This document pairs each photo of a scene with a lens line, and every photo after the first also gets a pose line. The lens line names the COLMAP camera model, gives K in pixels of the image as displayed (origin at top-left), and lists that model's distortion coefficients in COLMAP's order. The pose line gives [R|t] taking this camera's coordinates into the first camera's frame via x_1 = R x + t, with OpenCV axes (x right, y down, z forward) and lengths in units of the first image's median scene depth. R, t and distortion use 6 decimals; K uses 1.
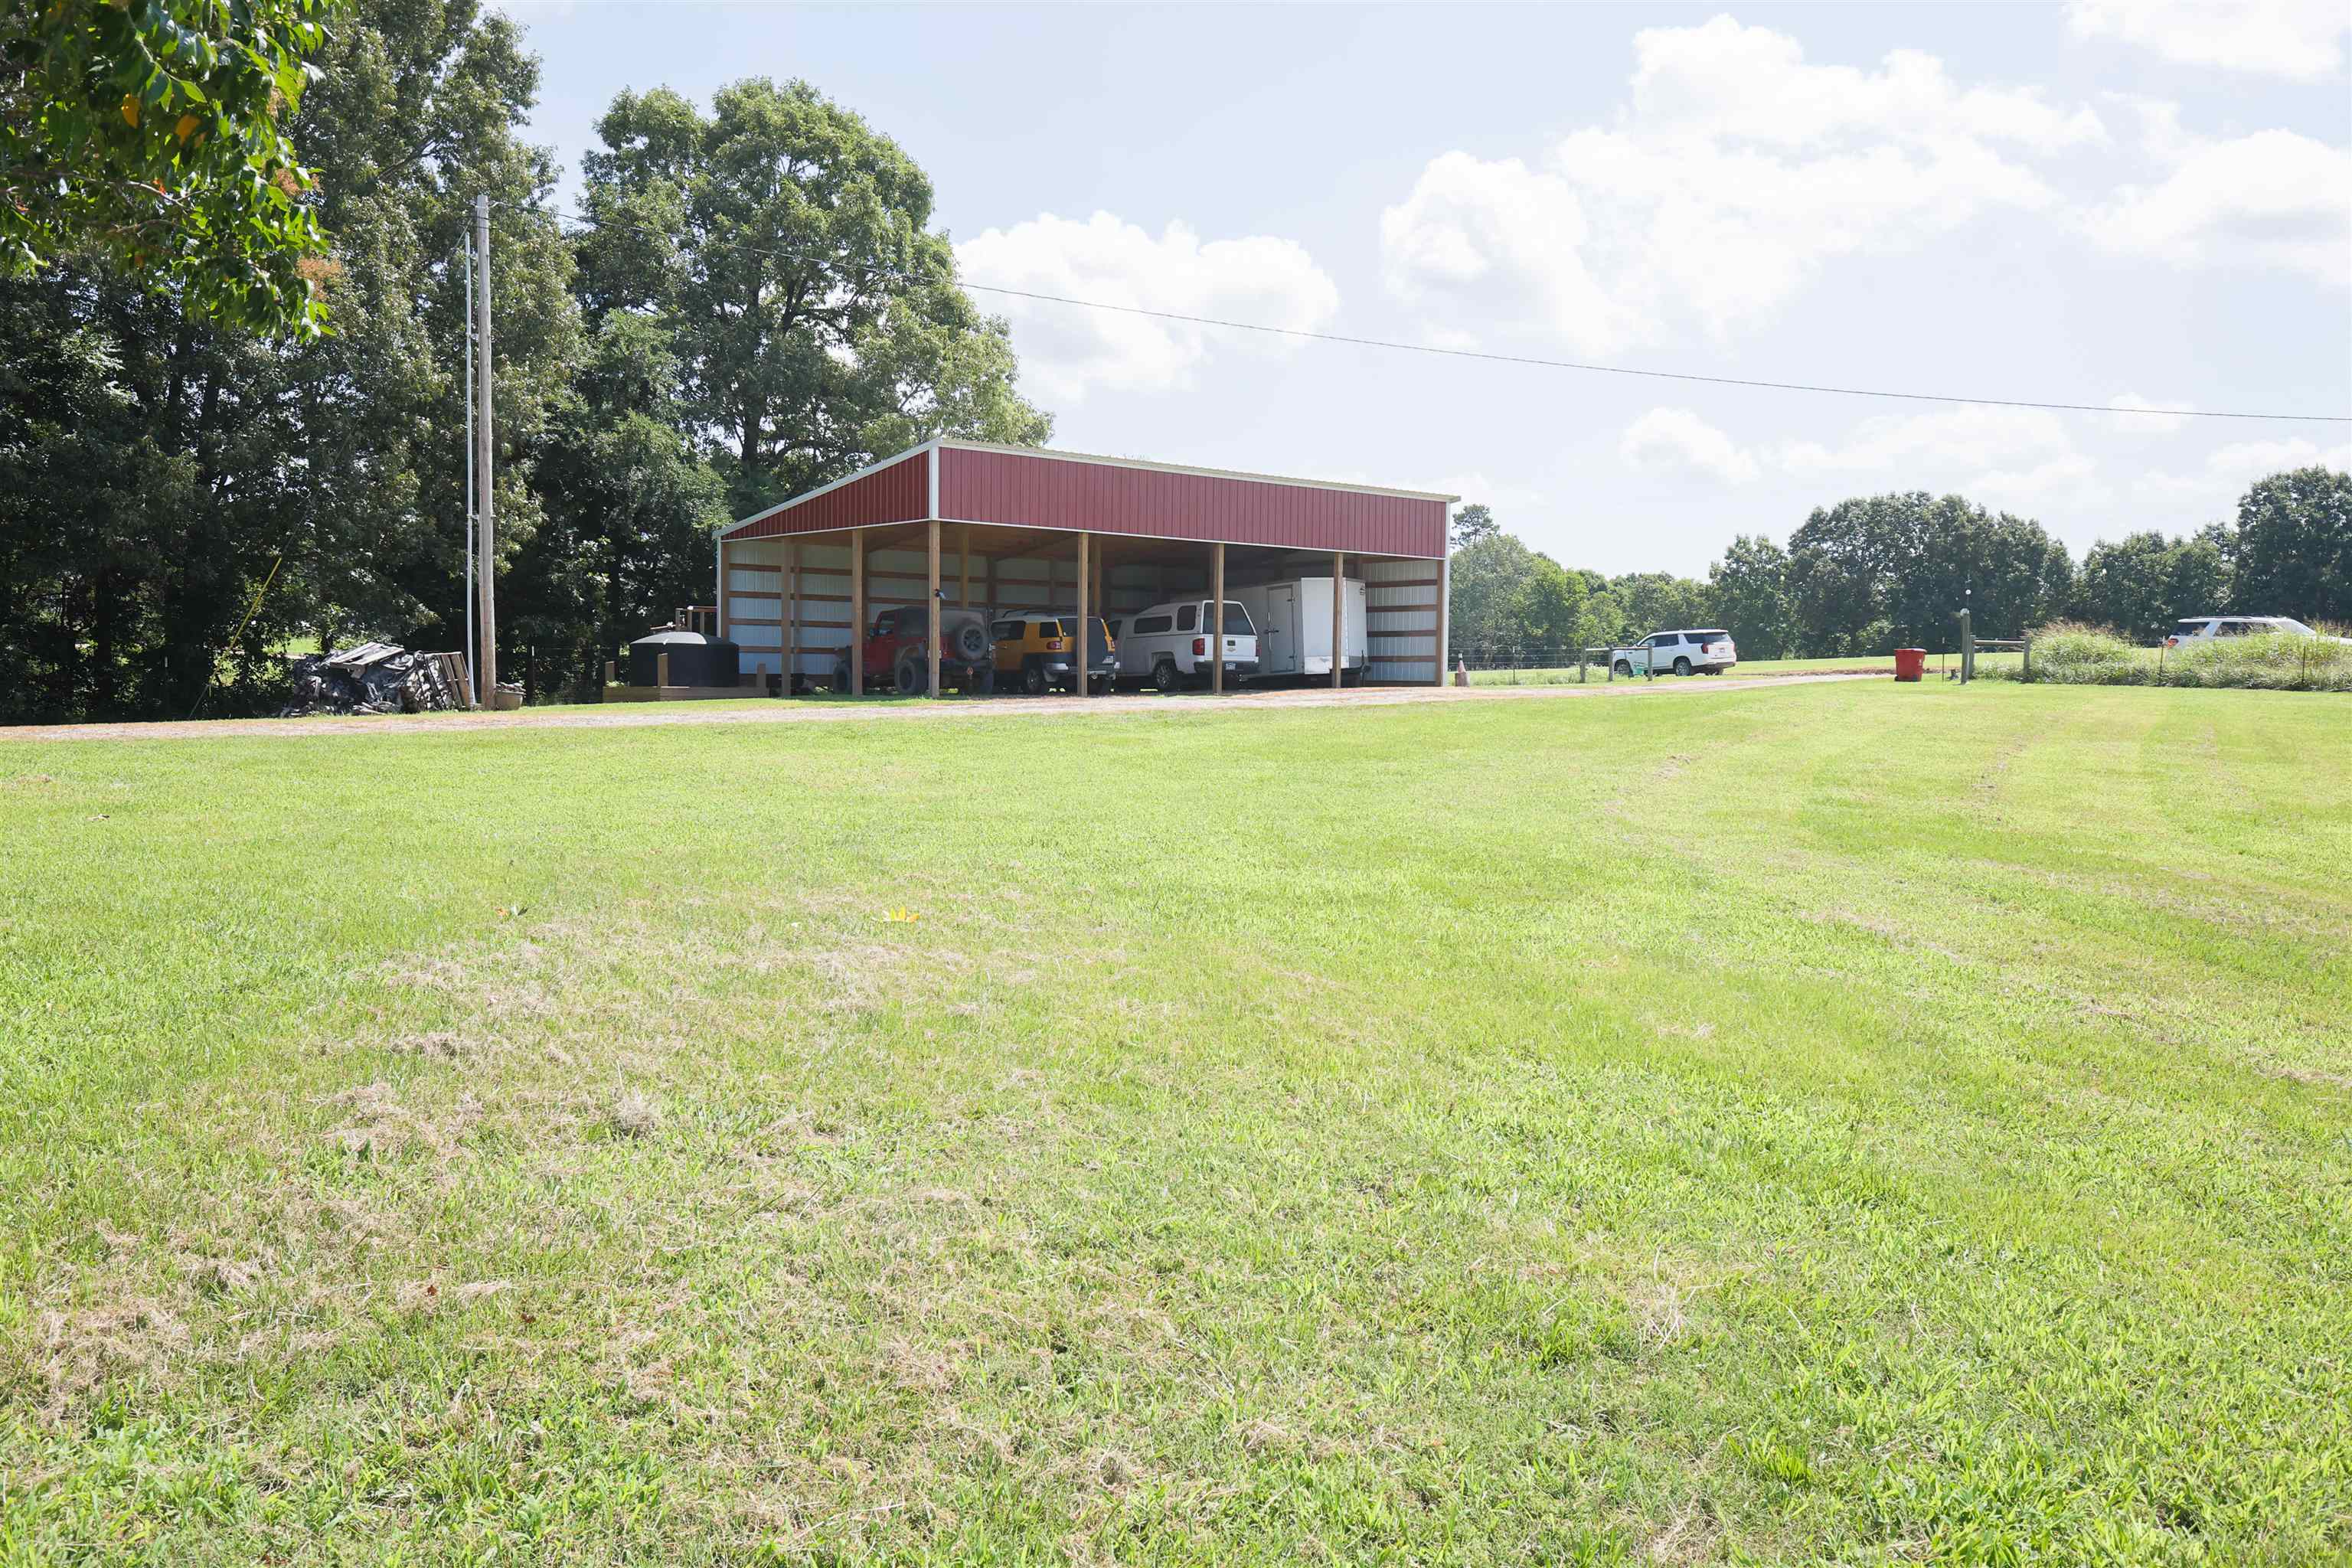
lens RADIAL K [[1786.6, 0, 1176.0], [0, 1786.6, 784.0], [0, 0, 1]] dist [0.061935, 0.000272]
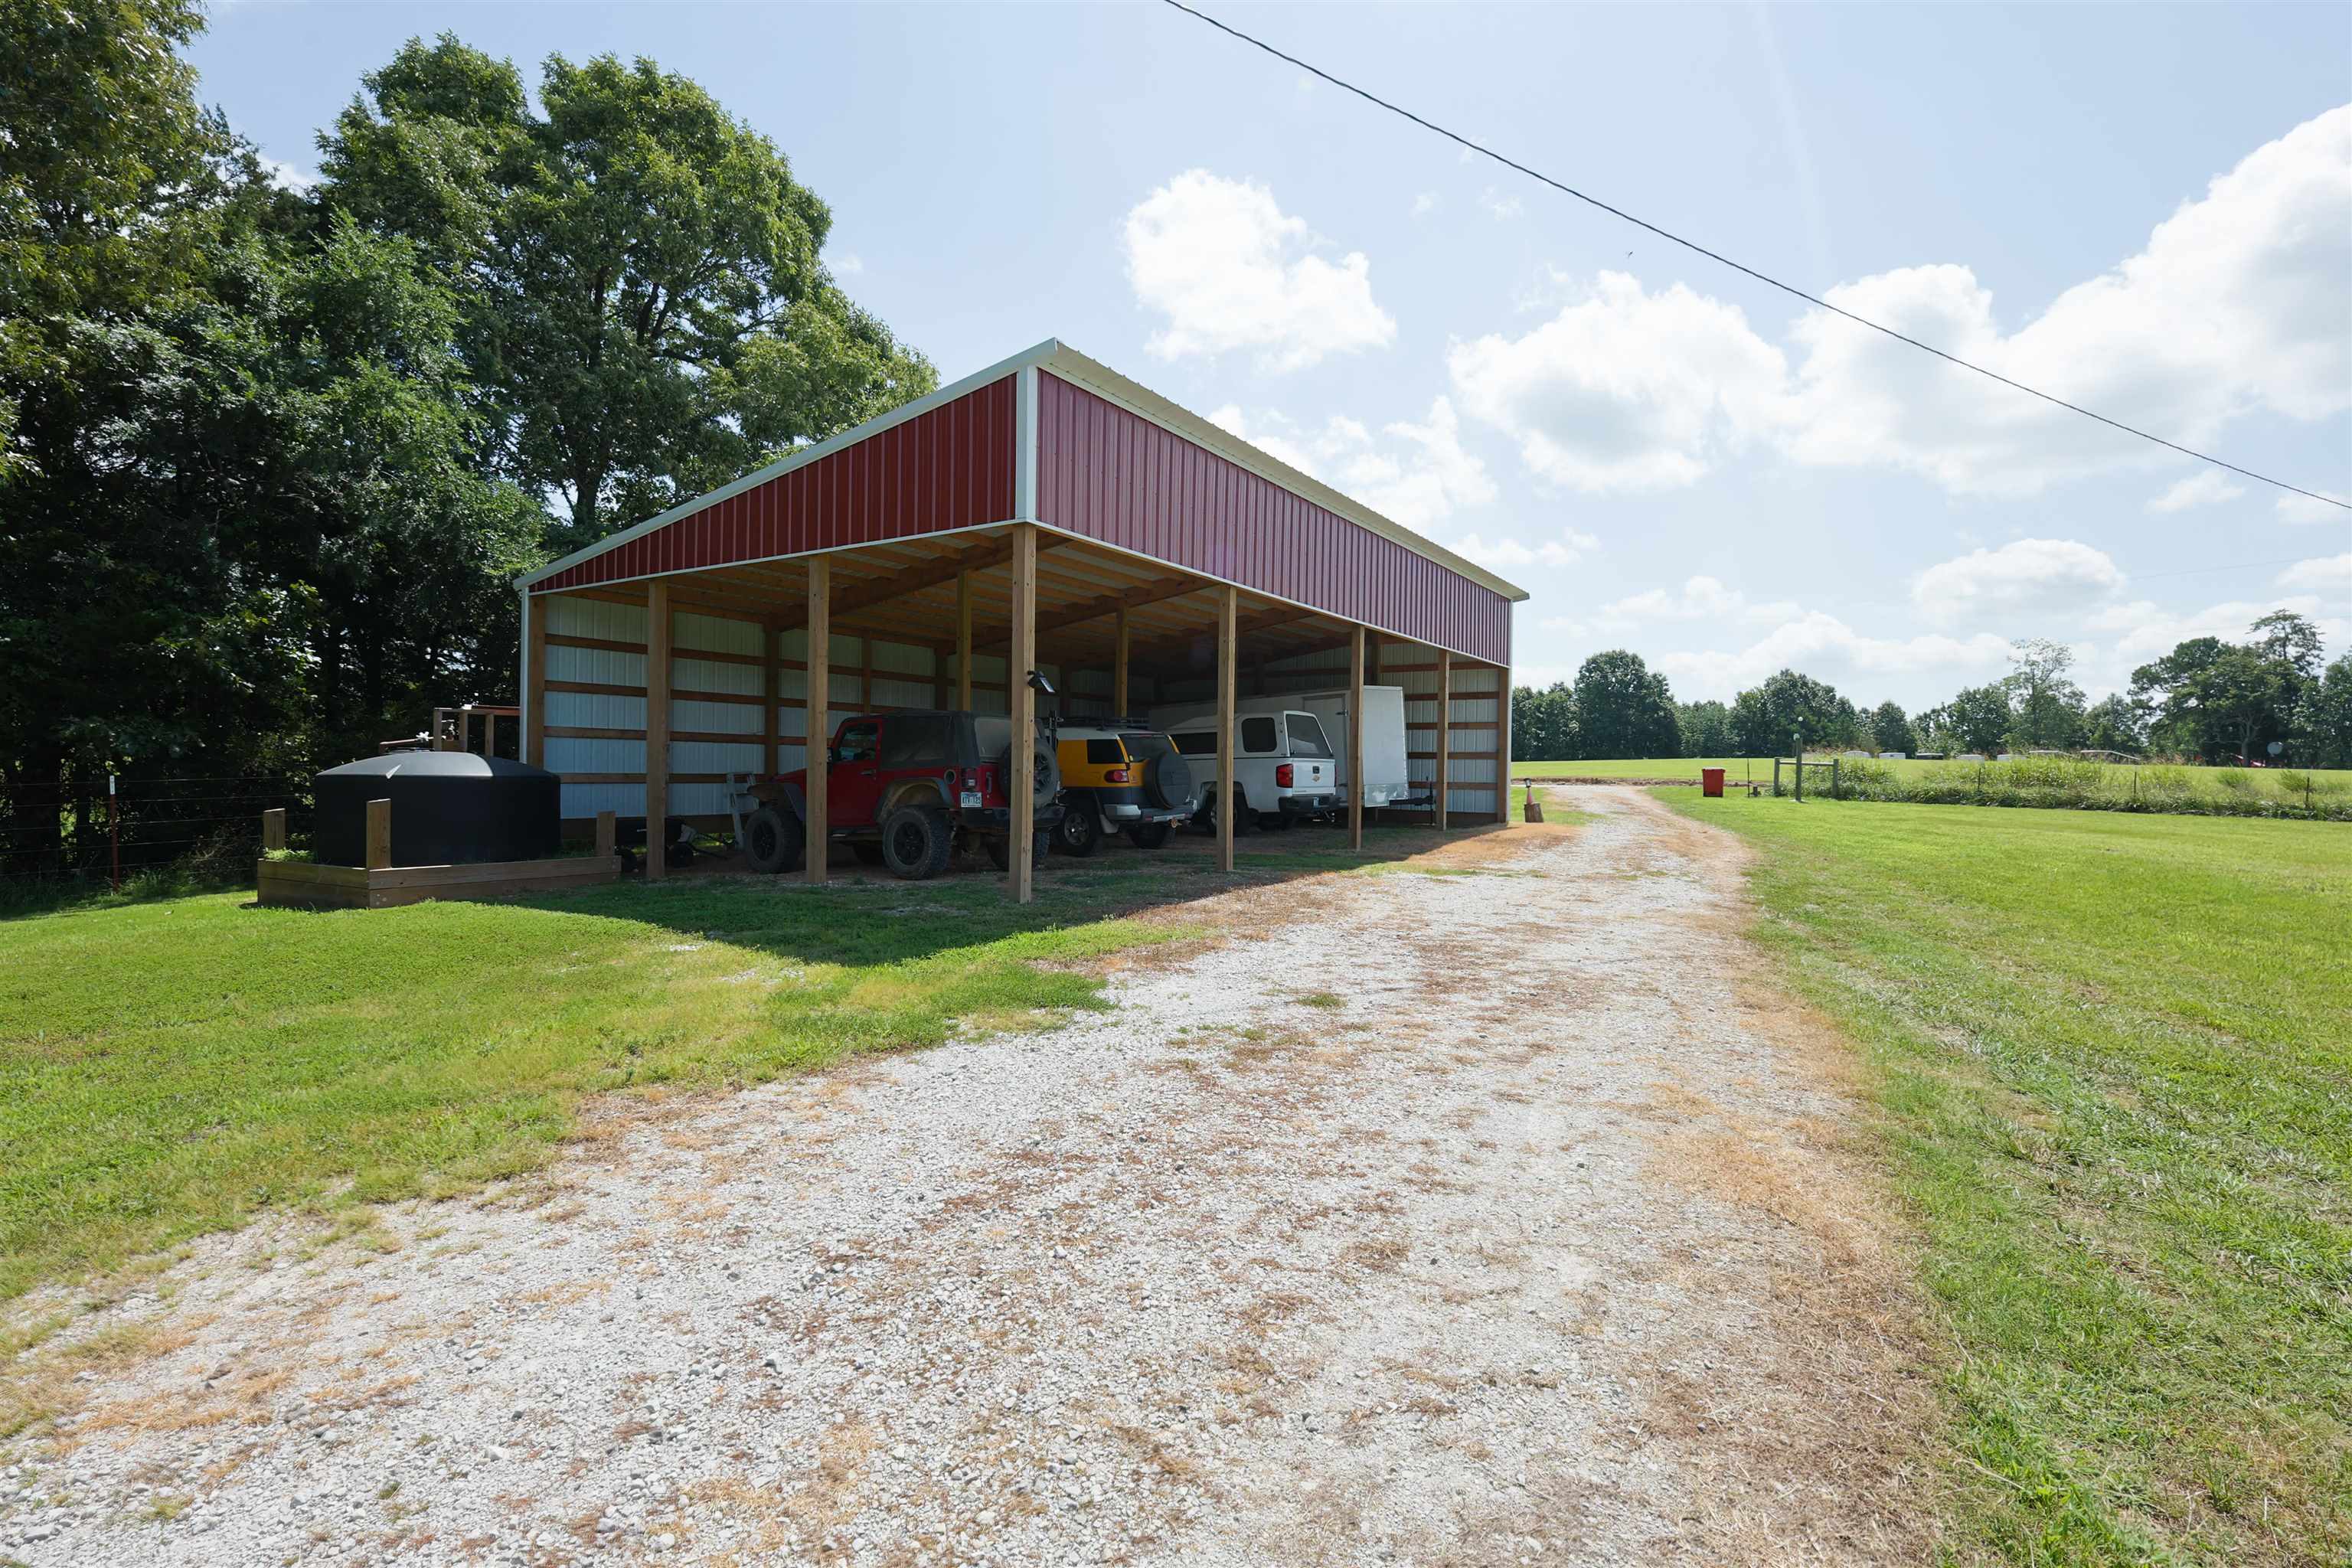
lens RADIAL K [[1072.3, 0, 1144.0], [0, 1072.3, 782.6], [0, 0, 1]] dist [0.001997, 0.000427]
pose [[0.967951, 0.000374, 0.251138, -0.146198], [0.010664, 0.999036, -0.042587, -0.056687], [-0.250912, 0.043900, 0.967014, 0.607901]]
